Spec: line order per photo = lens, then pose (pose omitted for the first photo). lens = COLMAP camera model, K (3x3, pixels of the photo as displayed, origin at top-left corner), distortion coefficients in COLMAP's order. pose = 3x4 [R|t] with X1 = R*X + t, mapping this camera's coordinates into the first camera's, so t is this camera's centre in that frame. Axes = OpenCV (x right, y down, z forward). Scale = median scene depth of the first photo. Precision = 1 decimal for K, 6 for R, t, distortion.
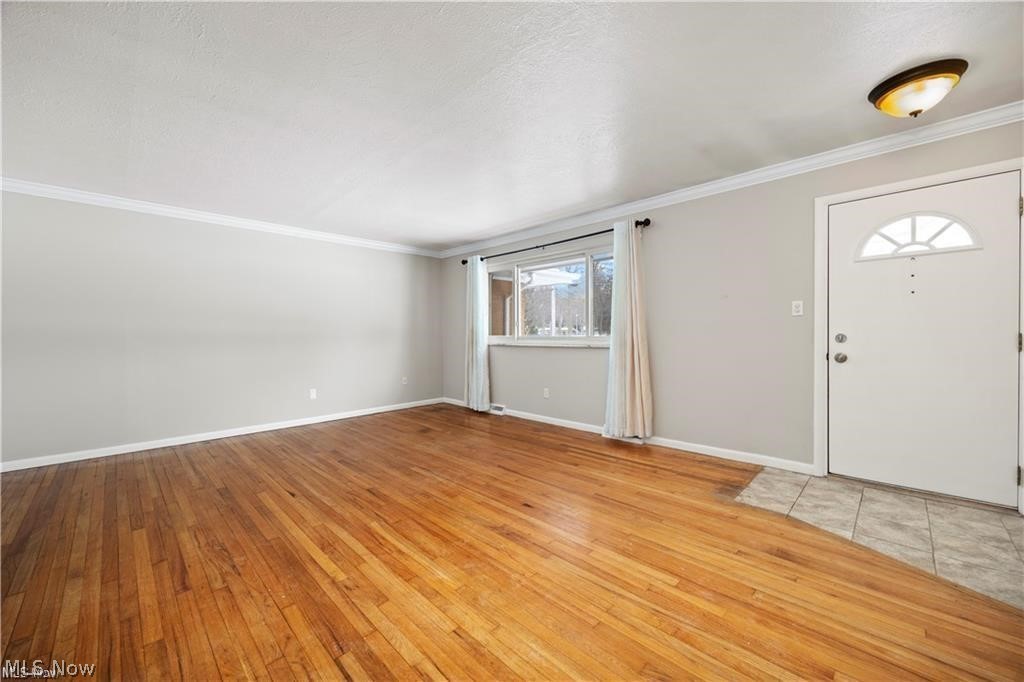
lens RADIAL K [[407.0, 0, 503.5], [0, 407.0, 335.1], [0, 0, 1]] dist [0.004030, -0.000418]
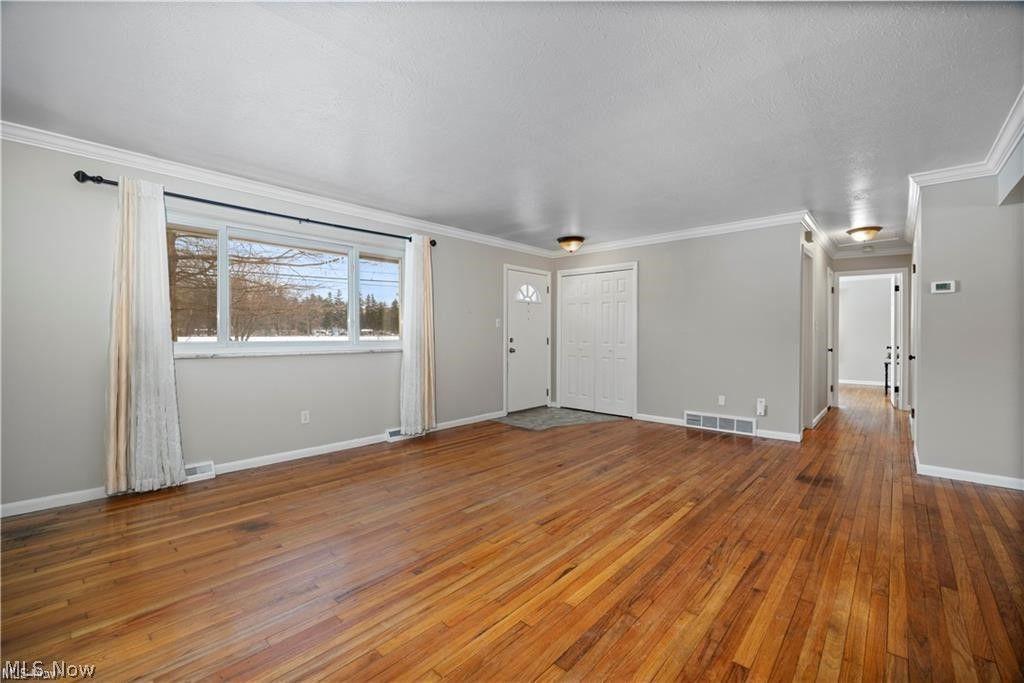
lens RADIAL K [[455.8, 0, 518.1], [0, 455.8, 337.1], [0, 0, 1]] dist [-0.009247, 0.000755]
pose [[-0.108371, 0.006388, 0.994090, -1.449707], [0.008230, 0.999951, -0.005528, 0.005858], [-0.994076, 0.007583, -0.108419, 1.331691]]
